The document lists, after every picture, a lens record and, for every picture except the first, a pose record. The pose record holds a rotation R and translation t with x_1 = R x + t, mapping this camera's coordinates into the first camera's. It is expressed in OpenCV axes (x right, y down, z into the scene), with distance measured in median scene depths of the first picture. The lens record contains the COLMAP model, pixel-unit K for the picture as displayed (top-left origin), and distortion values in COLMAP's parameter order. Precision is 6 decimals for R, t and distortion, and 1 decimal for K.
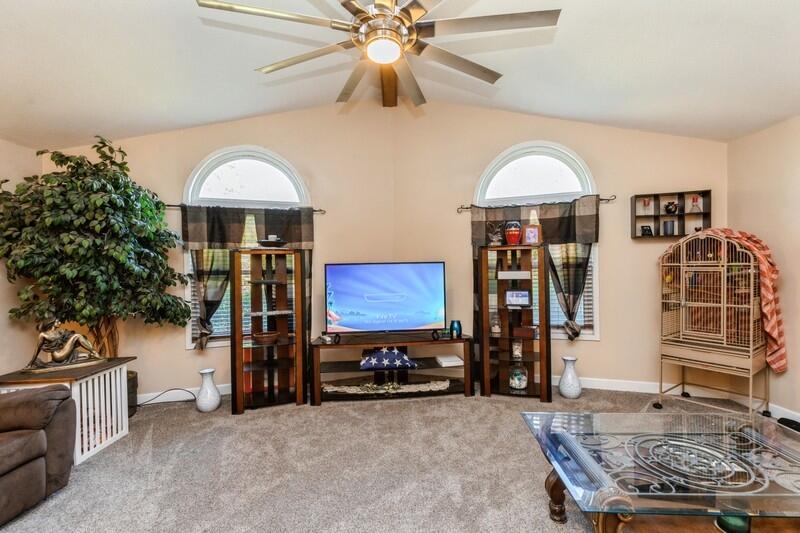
lens RADIAL K [[355.3, 0, 402.7], [0, 355.3, 270.6], [0, 0, 1]] dist [0.001151, -0.000414]
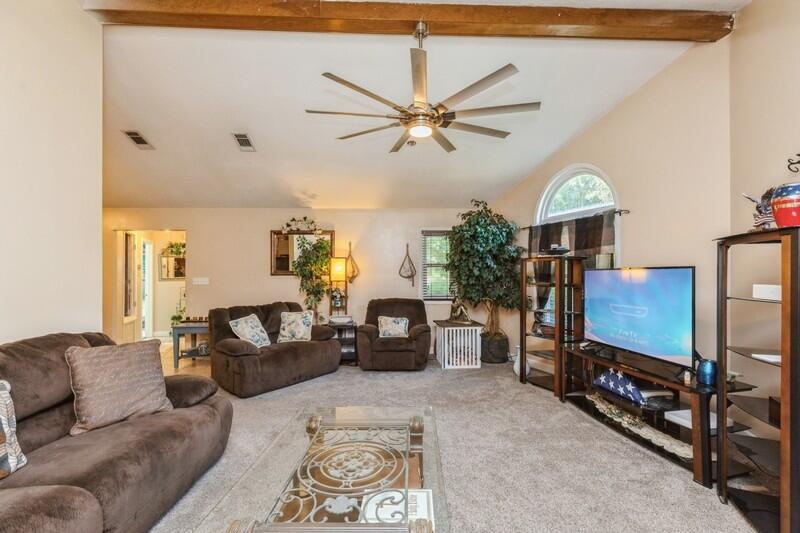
lens RADIAL K [[368.3, 0, 400.0], [0, 368.3, 266.5], [0, 0, 1]] dist [0.000249, -0.000130]
pose [[0.035897, -0.003730, -0.999349, 0.804403], [-0.004735, 0.999981, -0.003902, -0.020359], [0.999344, 0.004872, 0.035879, 0.447548]]
